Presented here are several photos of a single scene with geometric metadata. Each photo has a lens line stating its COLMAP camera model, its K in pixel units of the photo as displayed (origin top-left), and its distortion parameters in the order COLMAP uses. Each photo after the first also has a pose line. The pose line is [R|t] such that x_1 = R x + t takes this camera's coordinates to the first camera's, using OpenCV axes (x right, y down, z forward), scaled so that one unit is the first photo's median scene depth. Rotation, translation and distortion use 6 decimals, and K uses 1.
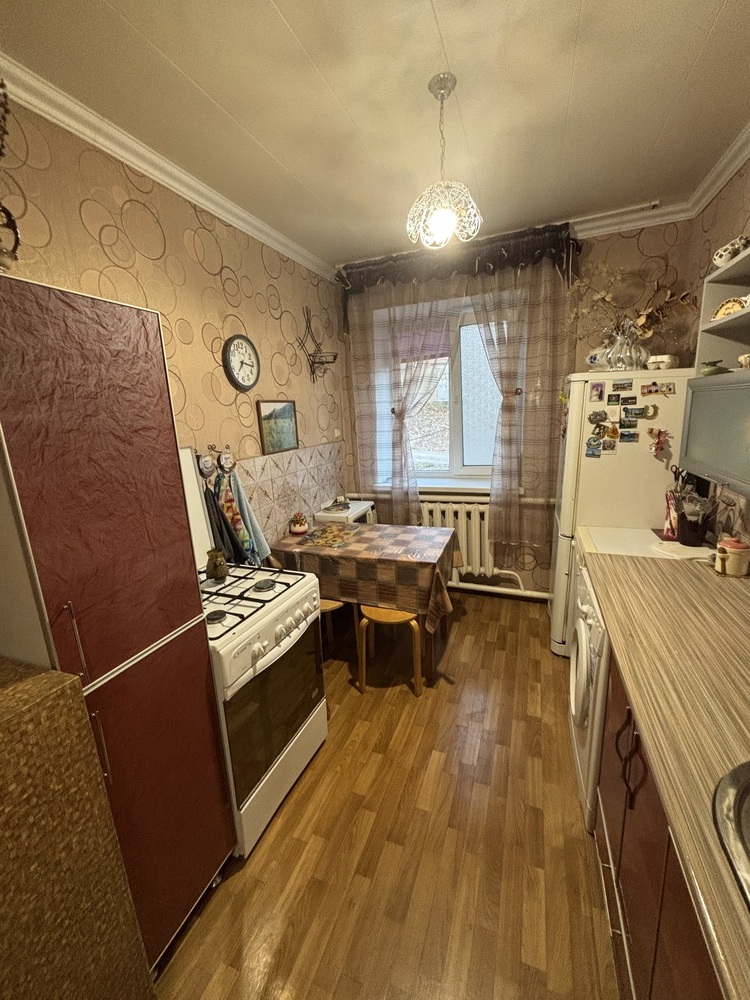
lens RADIAL K [[404.4, 0, 373.7], [0, 404.4, 492.3], [0, 0, 1]] dist [-0.000926, -0.000106]
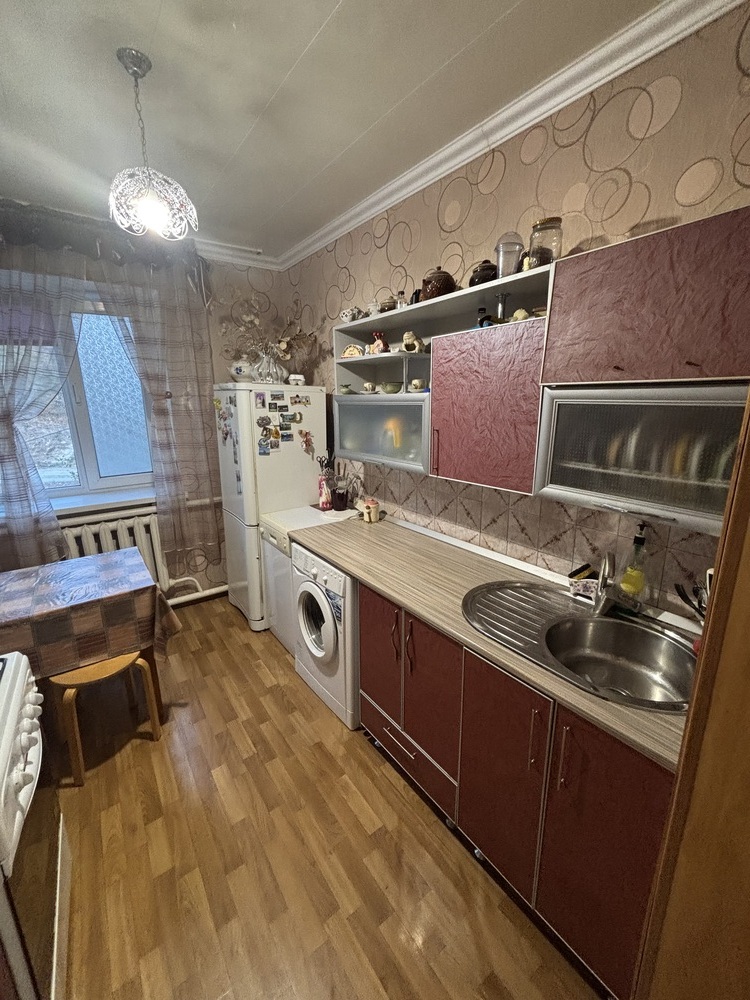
lens RADIAL K [[404.4, 0, 373.7], [0, 404.4, 492.3], [0, 0, 1]] dist [-0.000926, -0.000106]
pose [[0.537517, -0.145021, 0.830689, -0.295328], [0.151248, 0.985706, 0.074214, -0.018691], [-0.829578, 0.085749, 0.551768, 0.088485]]
